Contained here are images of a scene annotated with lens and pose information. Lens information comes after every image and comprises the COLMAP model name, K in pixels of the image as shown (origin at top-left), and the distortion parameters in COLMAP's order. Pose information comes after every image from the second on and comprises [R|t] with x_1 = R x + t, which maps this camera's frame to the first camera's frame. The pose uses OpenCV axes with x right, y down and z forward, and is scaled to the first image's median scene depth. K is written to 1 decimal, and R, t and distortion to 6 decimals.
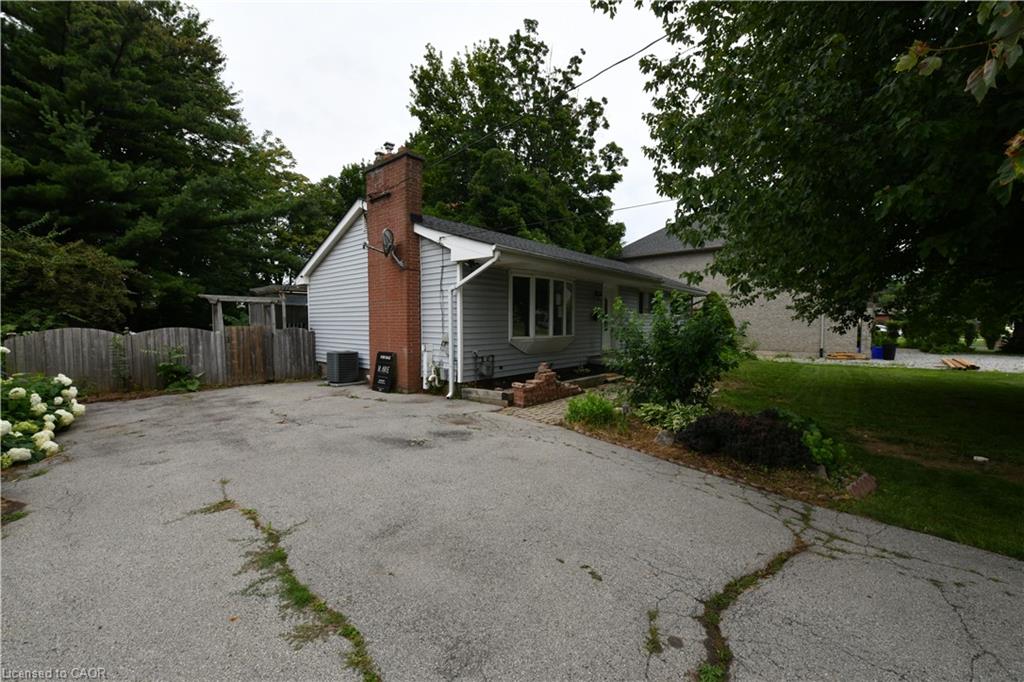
lens RADIAL K [[404.4, 0, 517.3], [0, 404.4, 339.9], [0, 0, 1]] dist [-0.011330, -0.000531]
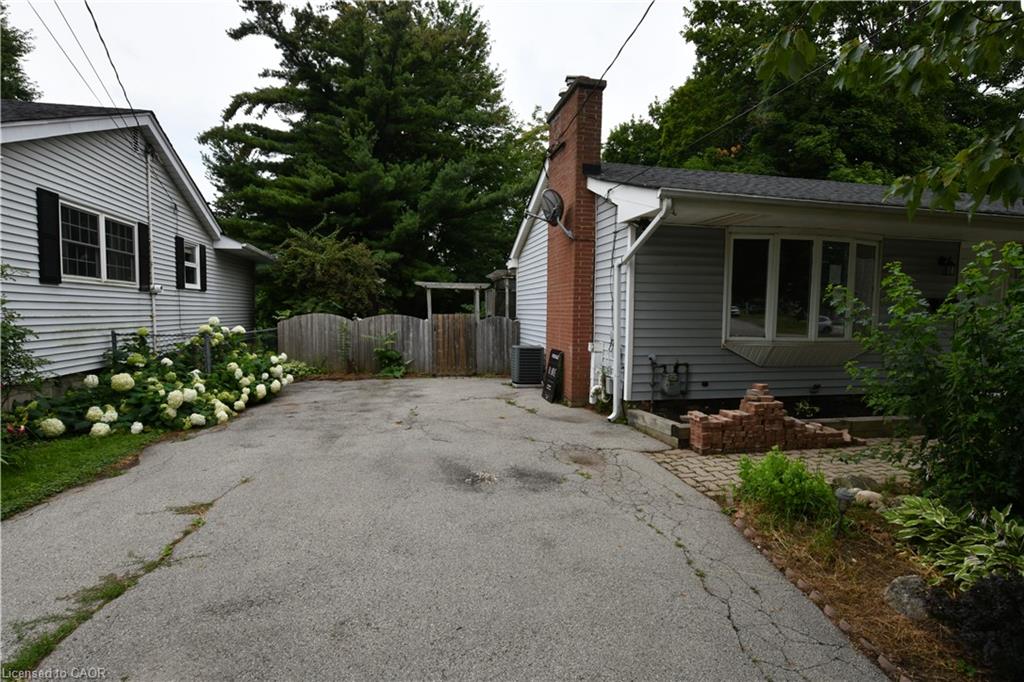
lens RADIAL K [[496.2, 0, 510.2], [0, 496.2, 336.3], [0, 0, 1]] dist [-0.009210, -0.000318]
pose [[0.800353, 0.039386, -0.598234, 0.174989], [-0.037142, 0.999180, 0.016093, -0.007720], [0.598378, 0.009339, 0.801160, 0.187416]]
